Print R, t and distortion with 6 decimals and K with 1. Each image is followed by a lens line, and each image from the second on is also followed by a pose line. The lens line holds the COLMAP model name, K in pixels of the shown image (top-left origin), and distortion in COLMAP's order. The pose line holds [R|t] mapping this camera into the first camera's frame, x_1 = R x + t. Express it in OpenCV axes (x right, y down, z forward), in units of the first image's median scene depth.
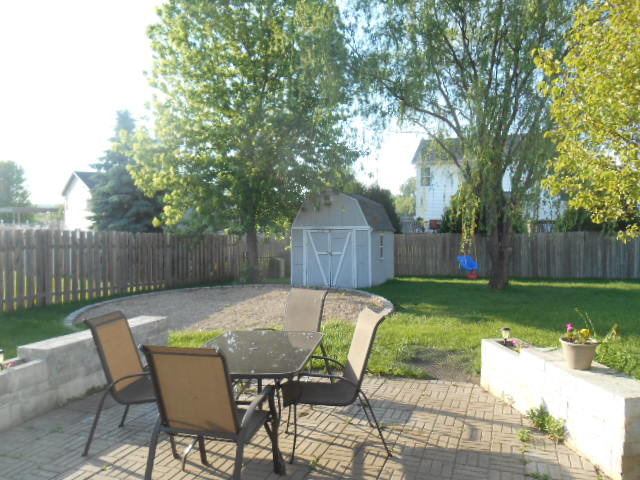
lens RADIAL K [[494.0, 0, 319.9], [0, 494.0, 241.1], [0, 0, 1]] dist [-0.026819, 0.008468]
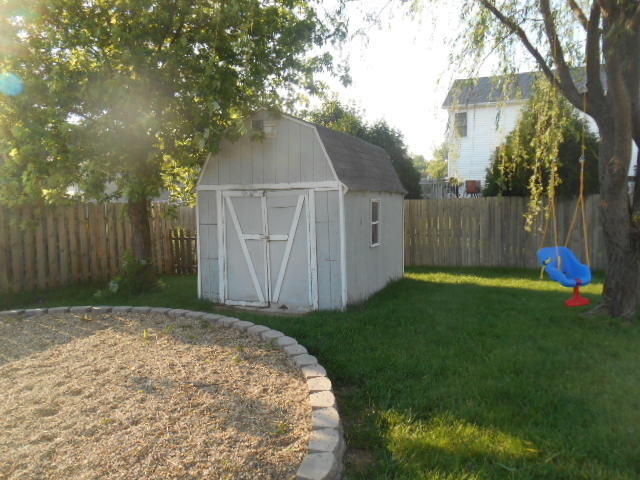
lens RADIAL K [[494.0, 0, 320.9], [0, 494.0, 238.0], [0, 0, 1]] dist [-0.026819, 0.008468]
pose [[0.997948, -0.005515, -0.063799, 0.094726], [0.009201, 0.998296, 0.057625, -0.002999], [0.063373, -0.058093, 0.996298, 0.444691]]
